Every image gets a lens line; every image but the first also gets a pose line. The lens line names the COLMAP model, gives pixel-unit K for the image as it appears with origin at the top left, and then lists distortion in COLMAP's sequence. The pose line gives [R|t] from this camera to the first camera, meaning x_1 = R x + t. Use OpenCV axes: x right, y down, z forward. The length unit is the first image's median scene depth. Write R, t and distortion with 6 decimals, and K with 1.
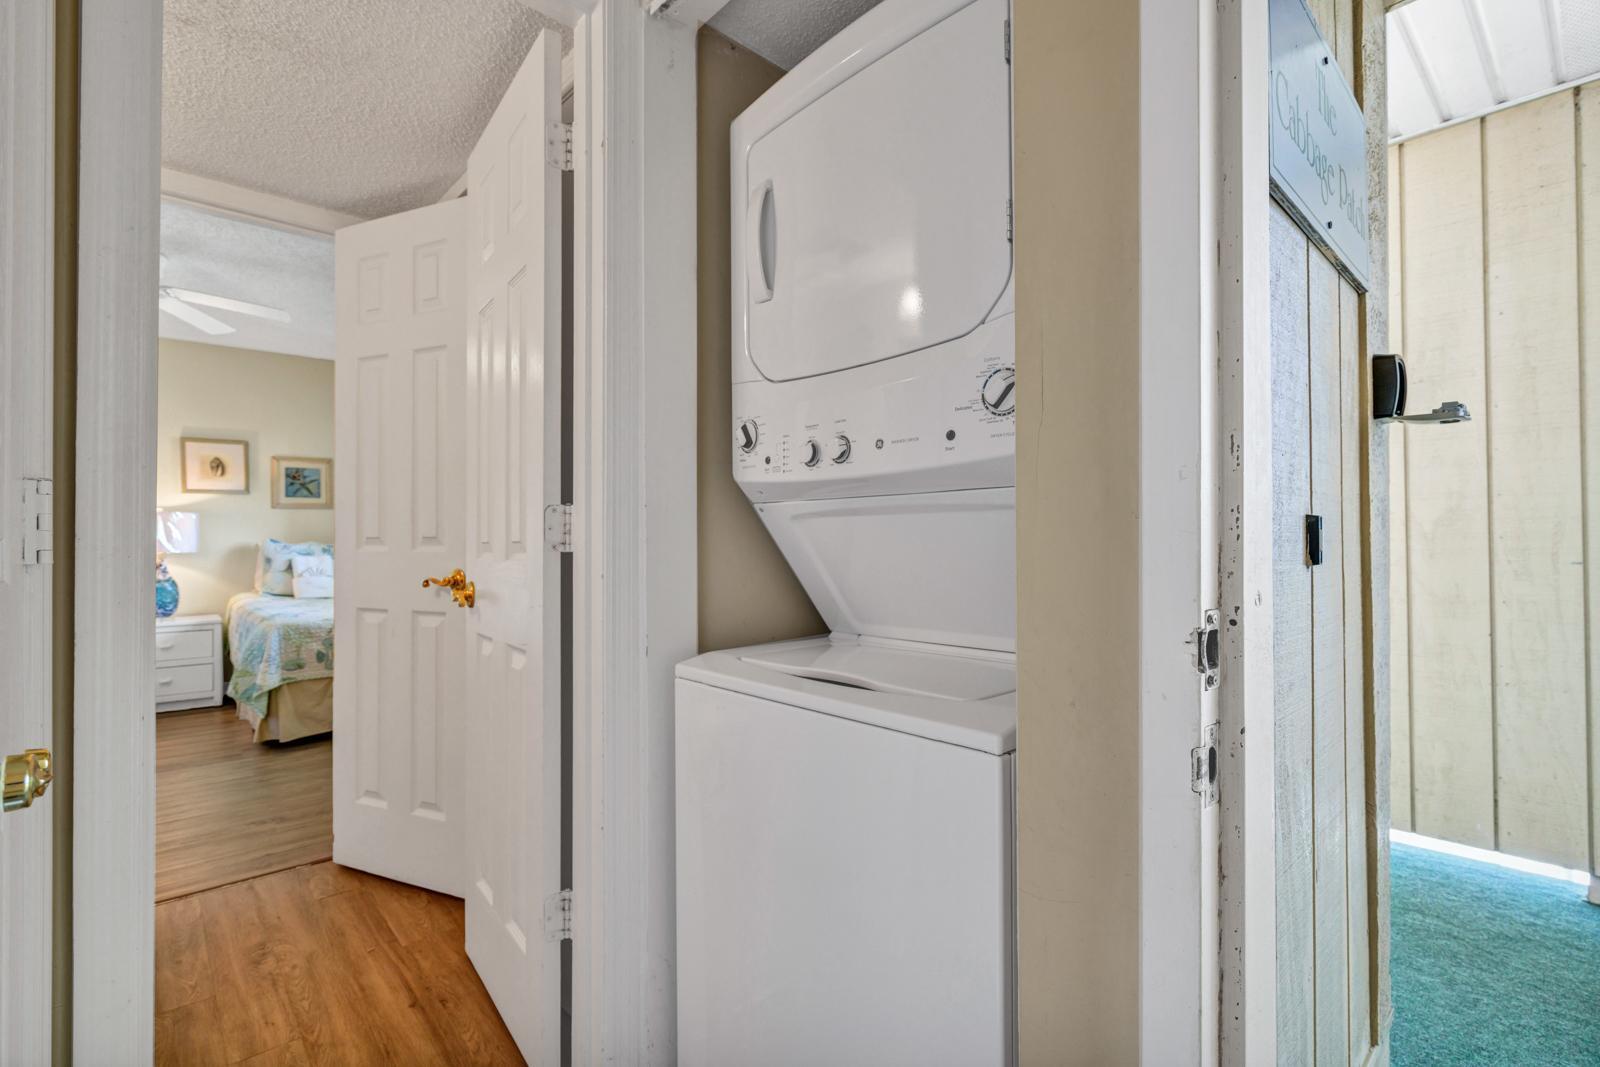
lens RADIAL K [[730.9, 0, 800.0], [0, 730.9, 533.5], [0, 0, 1]] dist [-0.004048, -0.000552]
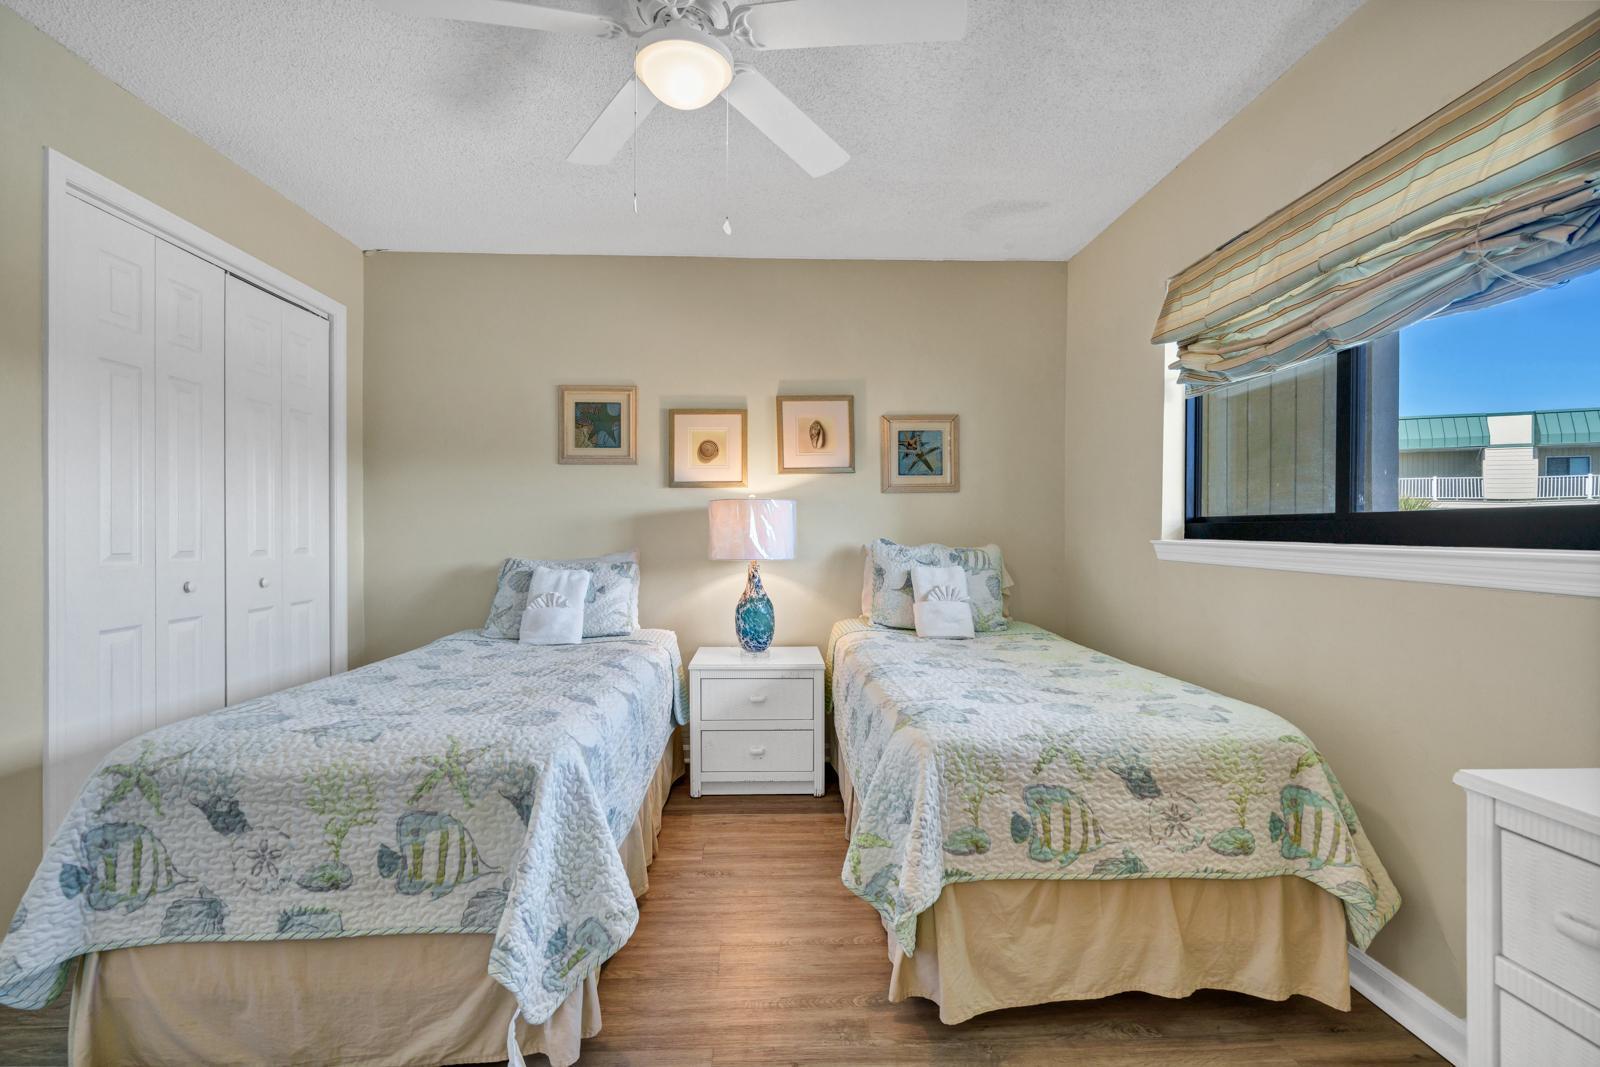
lens RADIAL K [[722.7, 0, 785.6], [0, 722.7, 529.1], [0, 0, 1]] dist [-0.000926, -0.000080]
pose [[0.758576, 0.001129, -0.651584, -0.375351], [-0.000175, 0.999999, 0.001529, -0.002169], [0.651585, -0.001046, 0.758575, 0.459291]]
